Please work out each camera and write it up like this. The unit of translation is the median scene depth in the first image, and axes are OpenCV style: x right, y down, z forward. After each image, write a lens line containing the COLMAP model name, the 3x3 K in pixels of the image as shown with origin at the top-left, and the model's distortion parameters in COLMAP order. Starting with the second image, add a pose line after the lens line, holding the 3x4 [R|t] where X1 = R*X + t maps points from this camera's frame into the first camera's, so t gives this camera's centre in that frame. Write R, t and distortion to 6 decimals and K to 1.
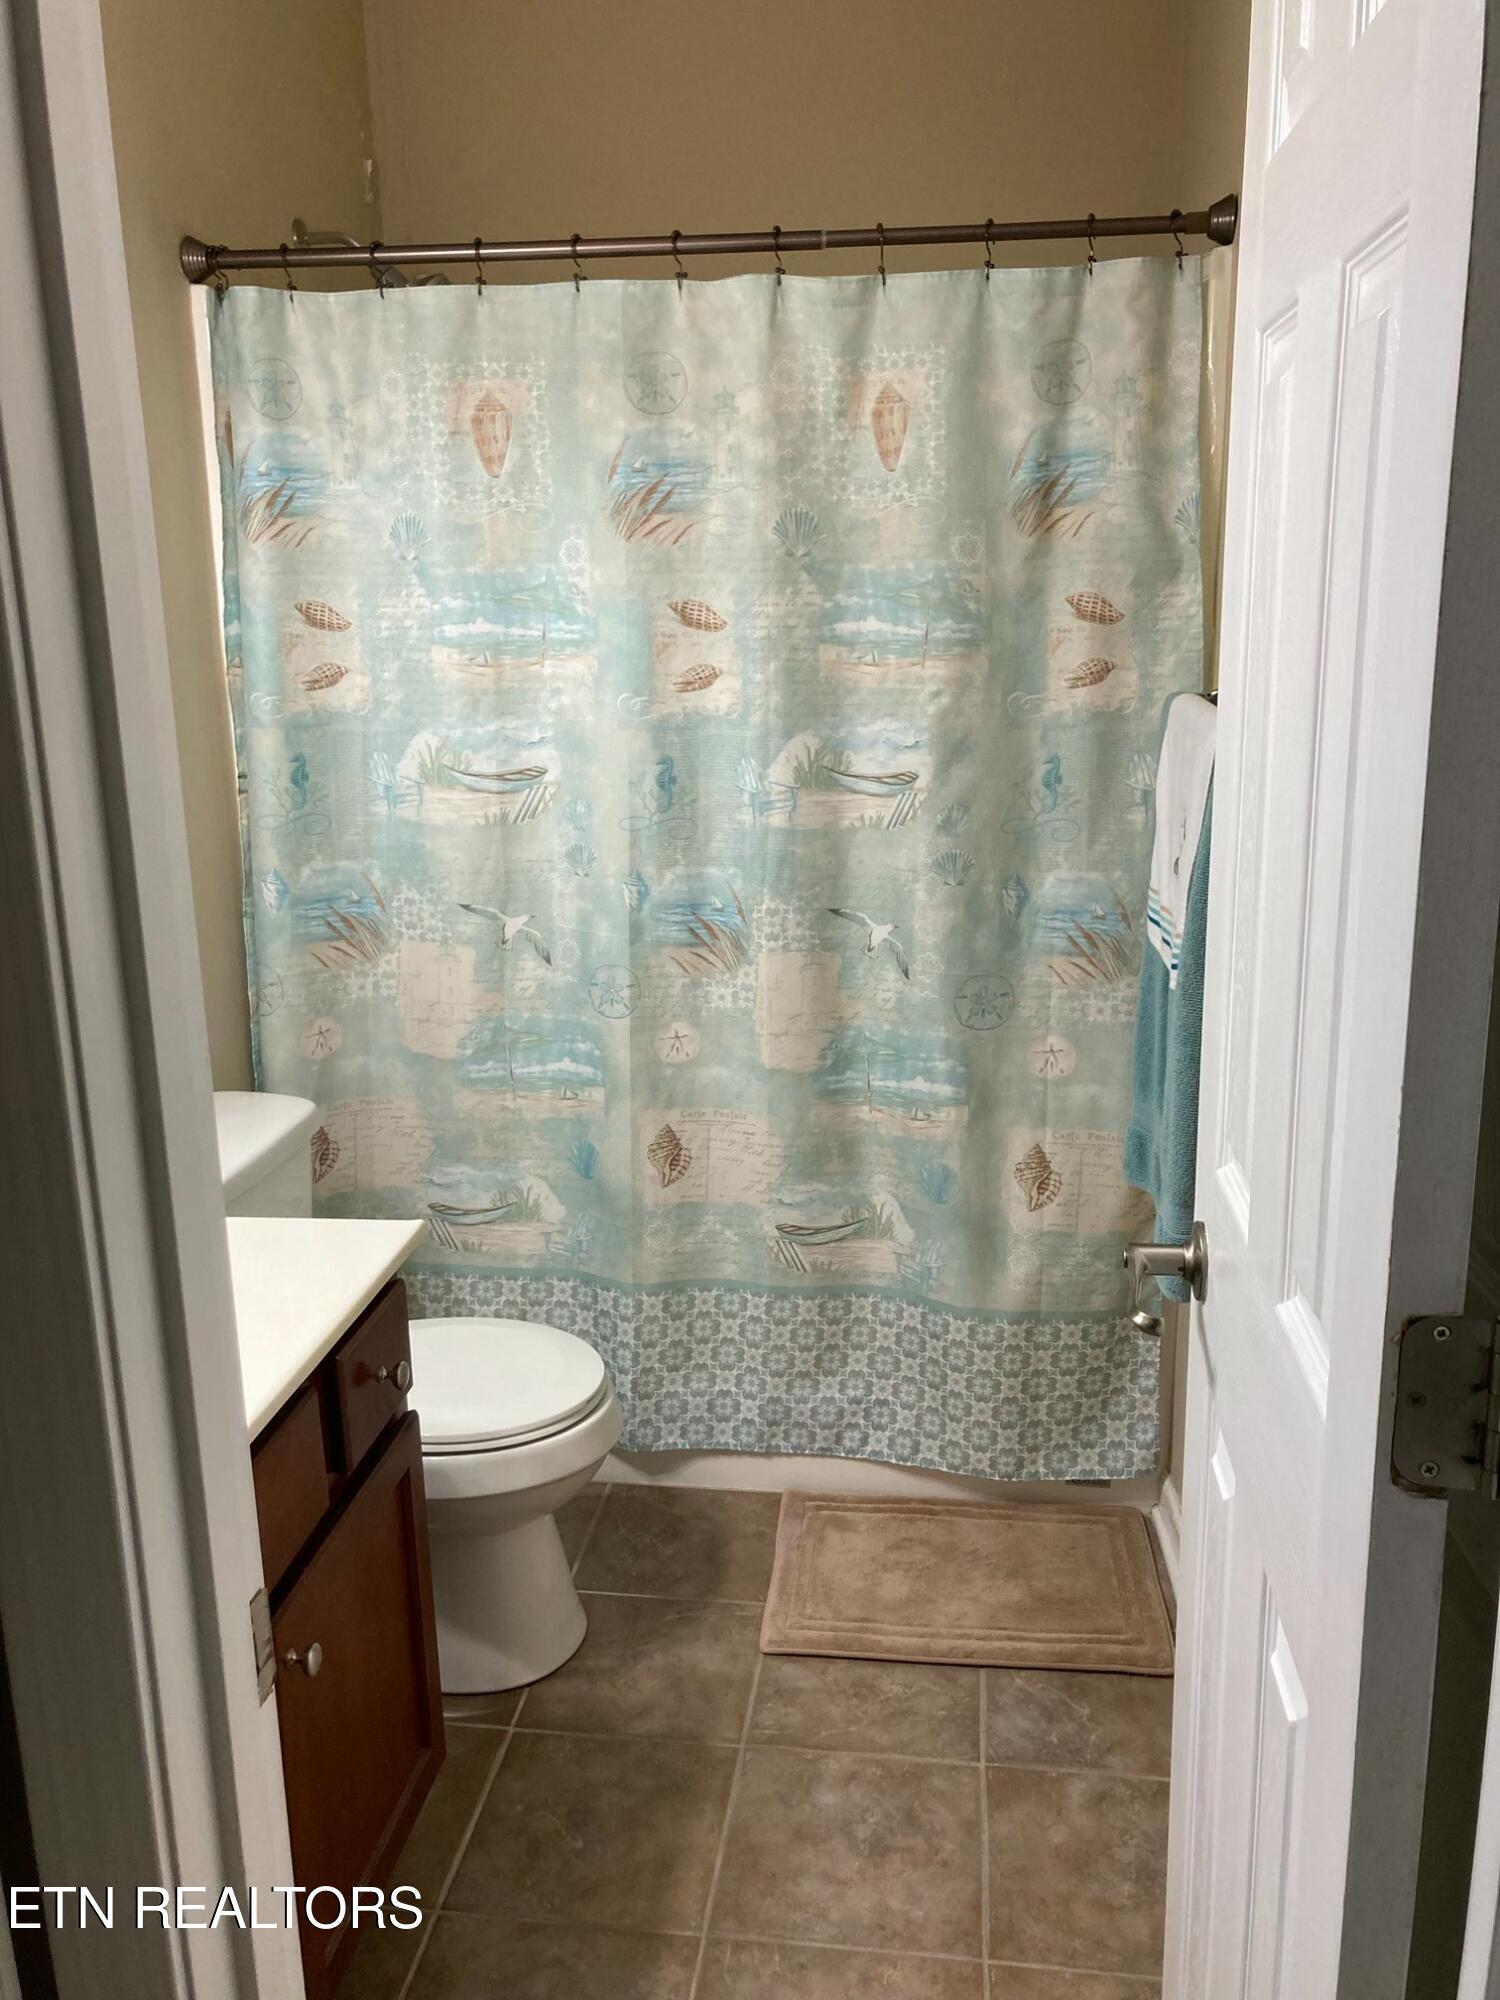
lens RADIAL K [[1777.5, 0, 759.2], [0, 1777.5, 1057.2], [0, 0, 1]] dist [0.003054, 0.005949]
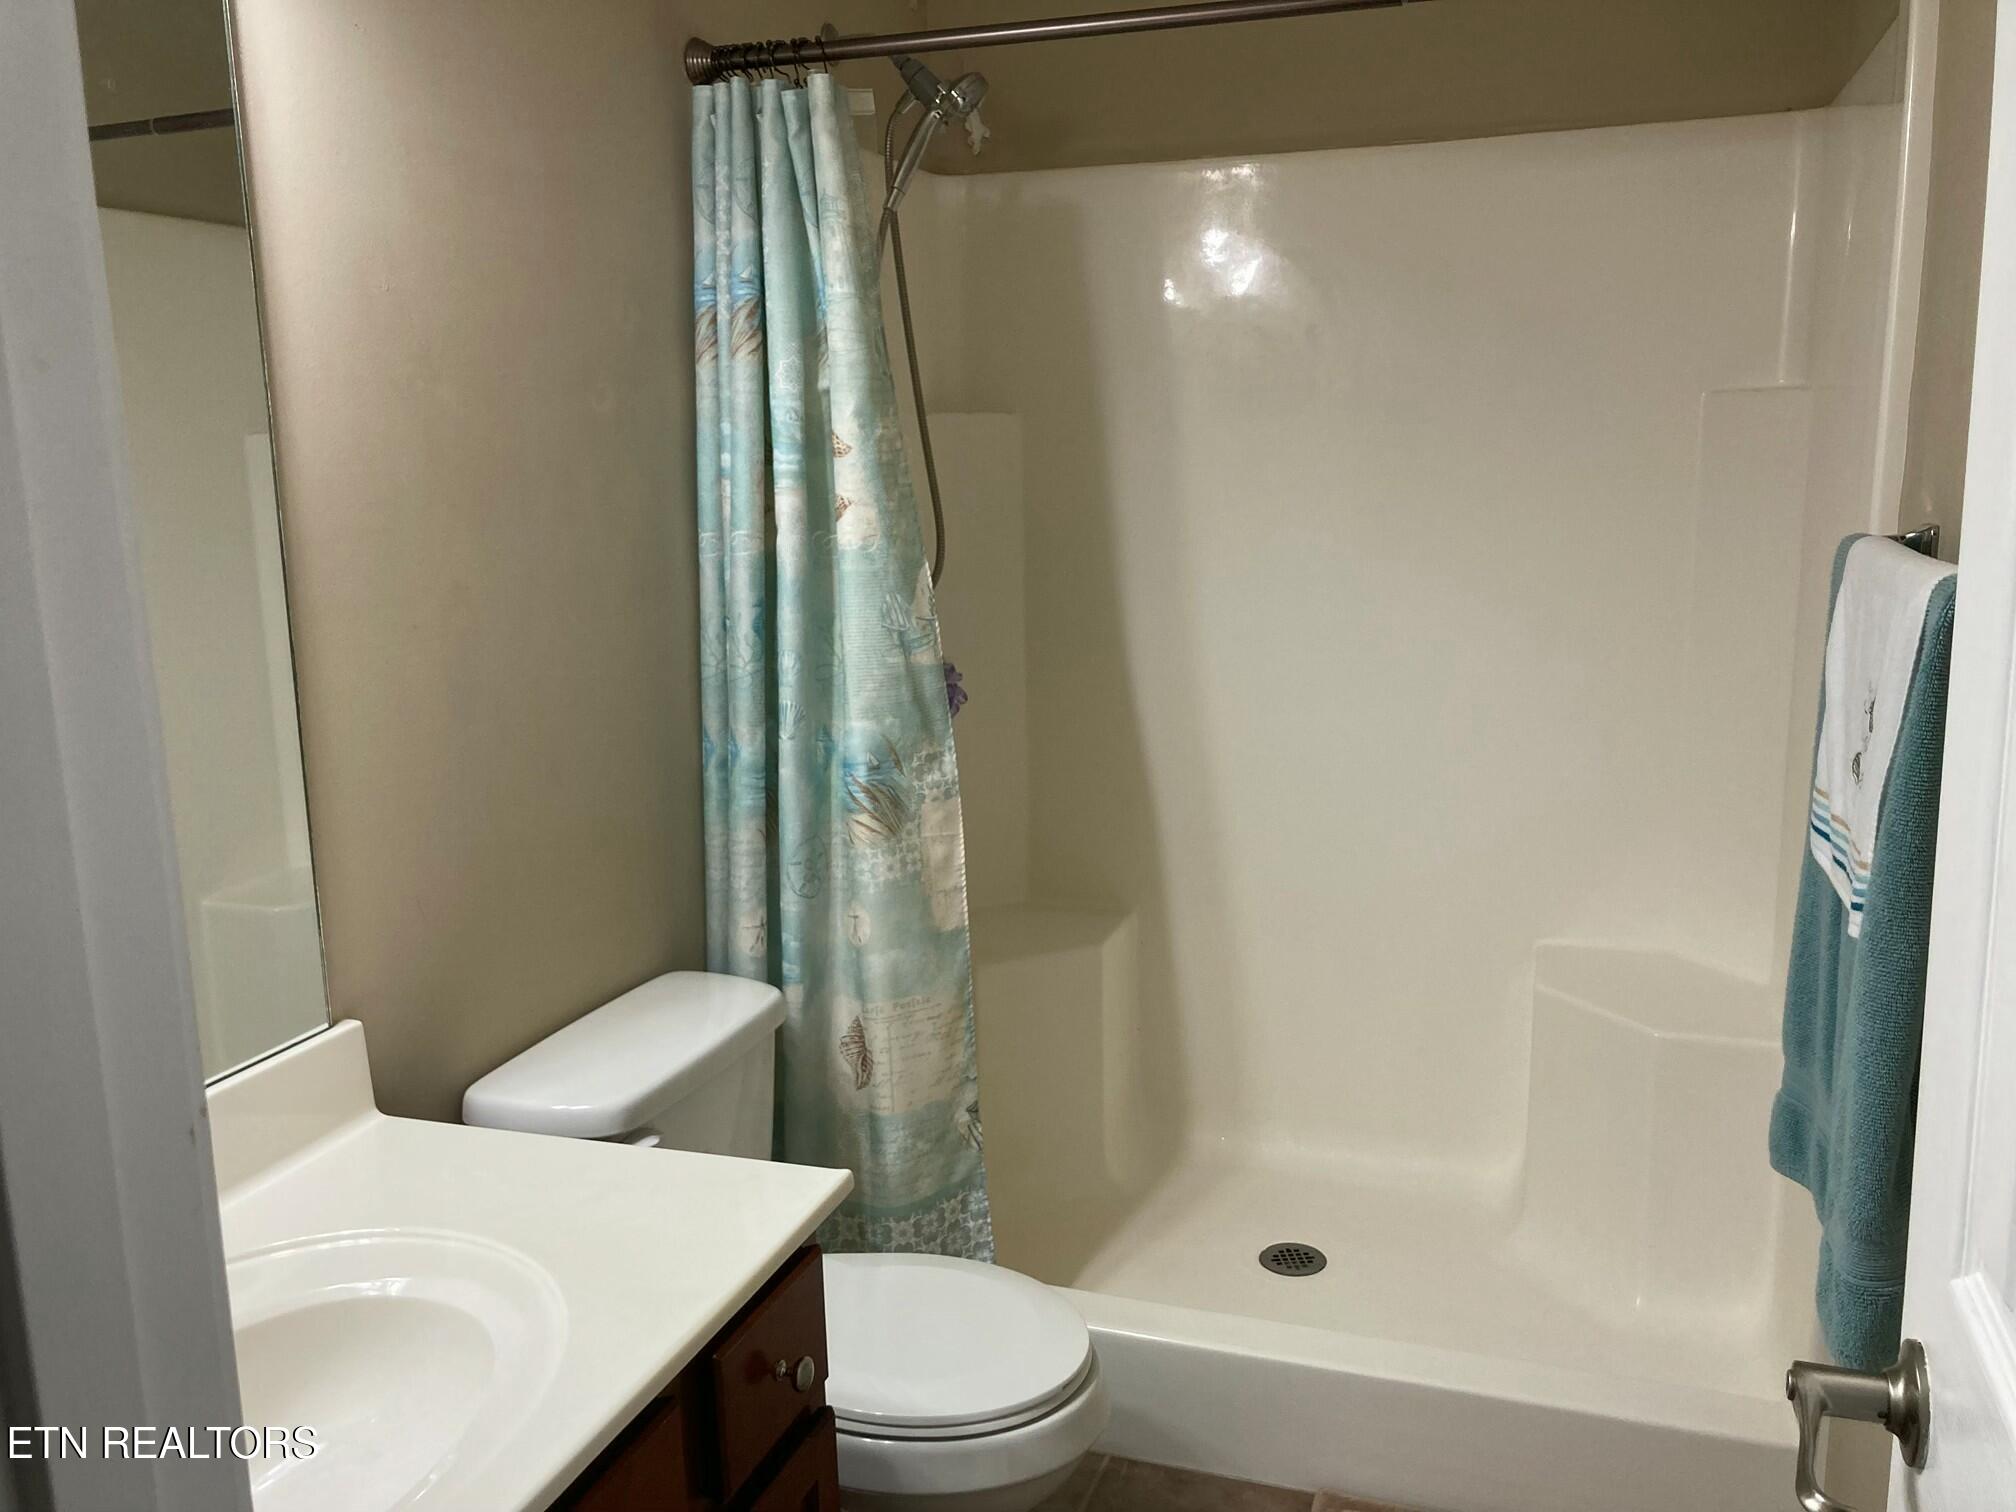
lens RADIAL K [[1791.7, 0, 966.0], [0, 1791.7, 761.5], [0, 0, 1]] dist [-0.002731, 0.013877]
pose [[0.976707, 0.034006, -0.211865, 0.026579], [-0.049790, 0.996330, -0.069618, -0.036471], [0.208720, 0.078545, 0.974816, 0.177996]]
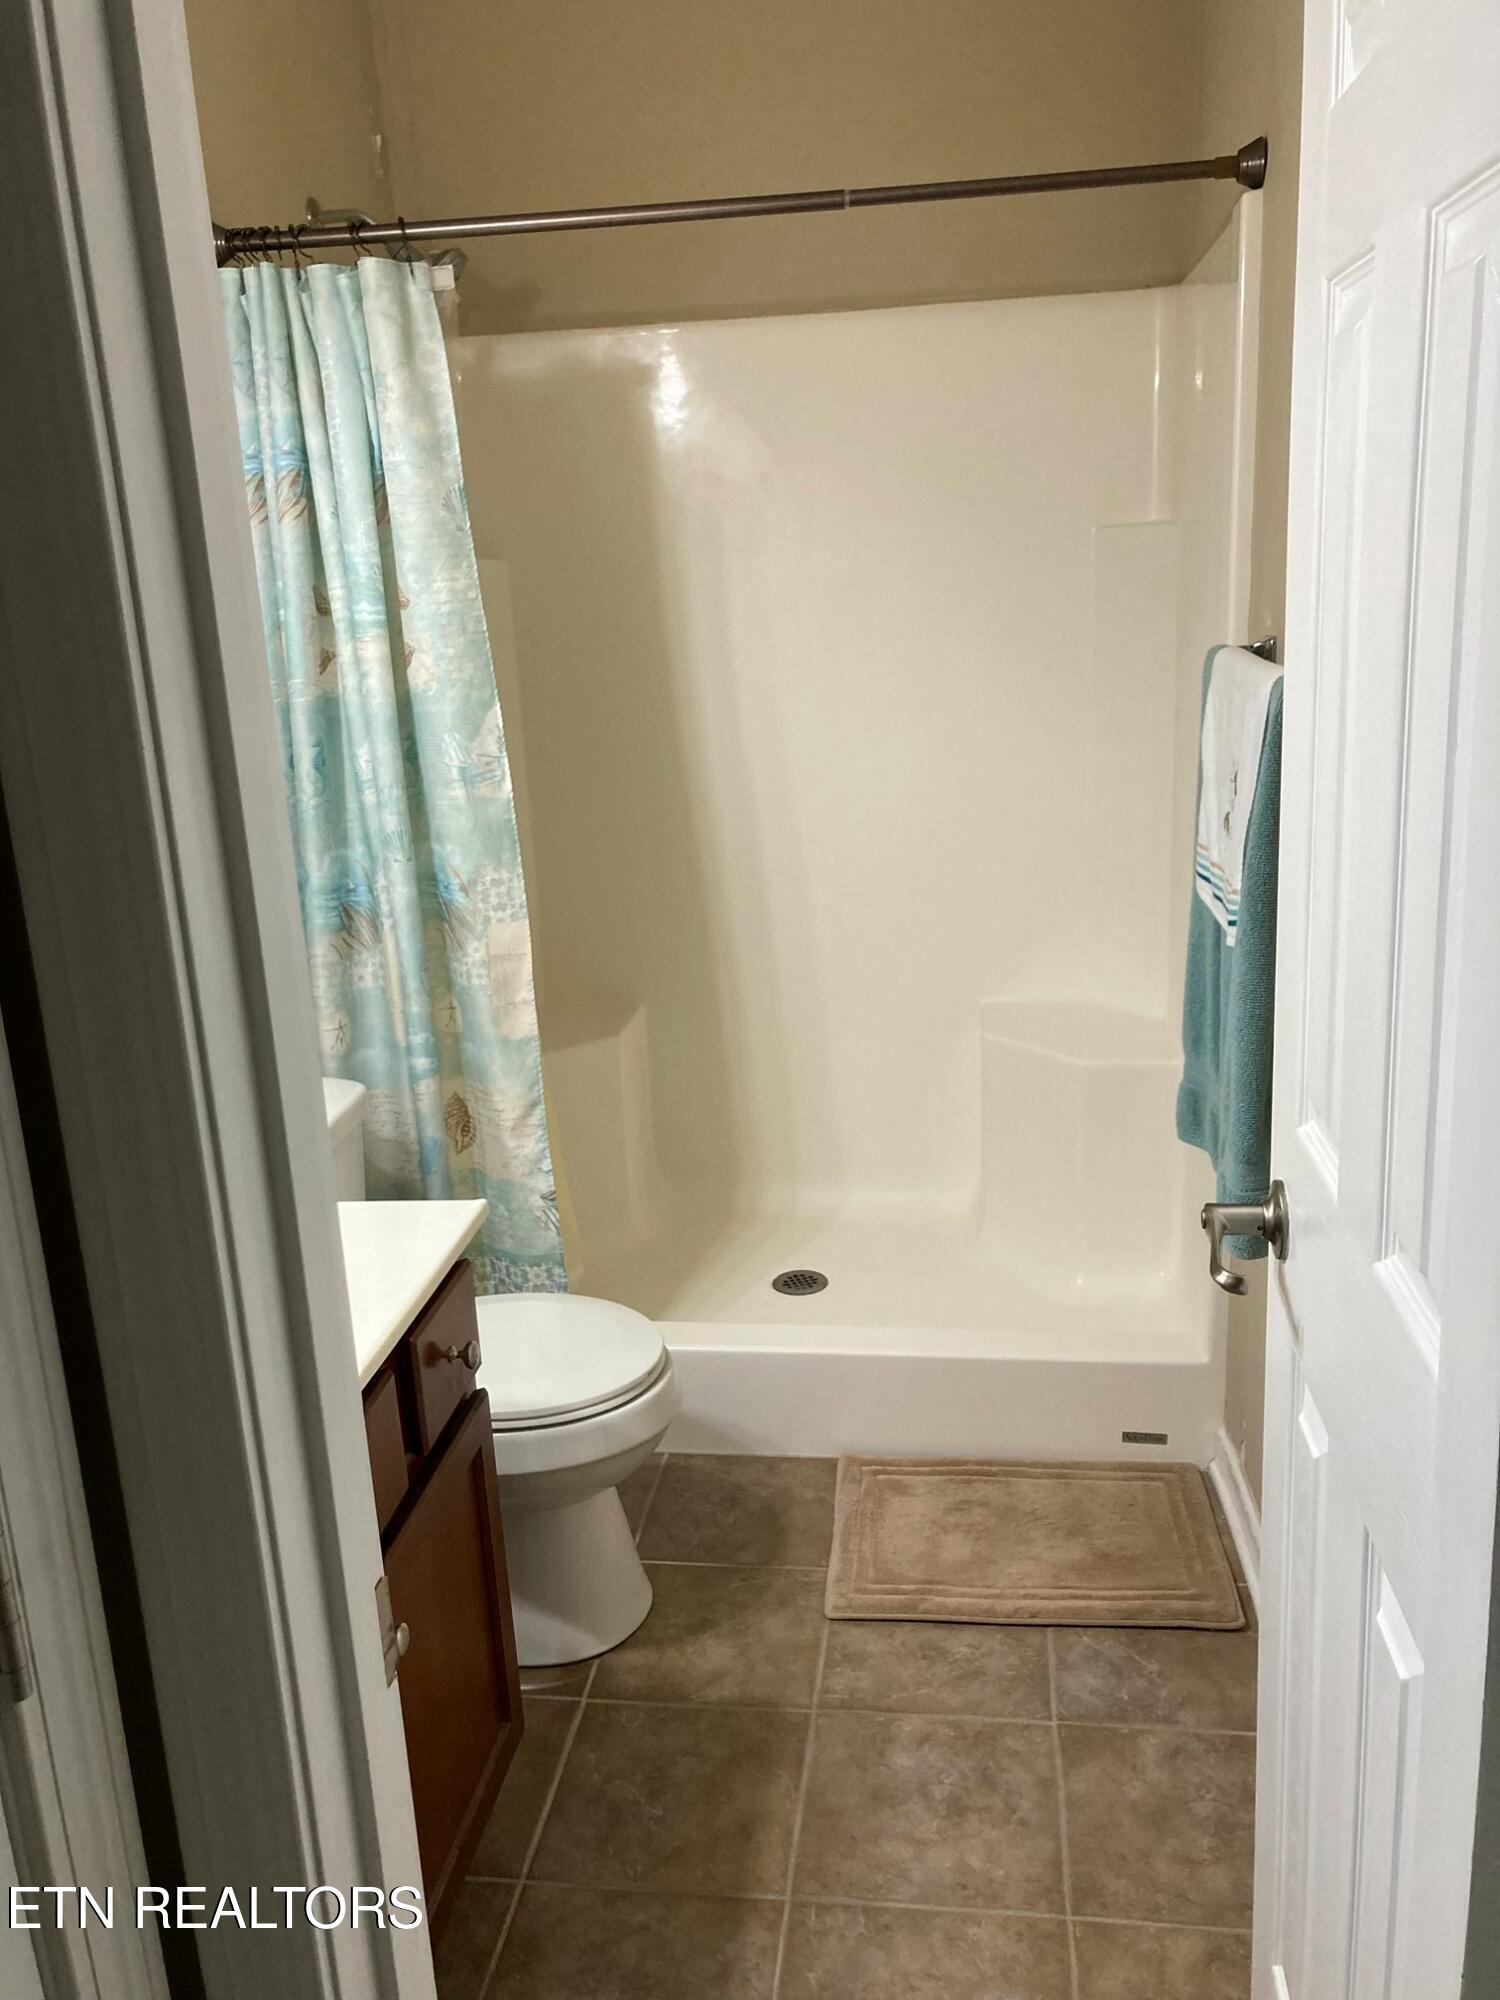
lens RADIAL K [[1777.4, 0, 750.4], [0, 1777.4, 1053.6], [0, 0, 1]] dist [-0.002731, 0.013877]
pose [[0.999425, -0.030725, -0.014318, -0.020830], [0.030976, 0.999364, 0.017652, -0.003443], [0.013766, -0.018086, 0.999742, 0.000614]]
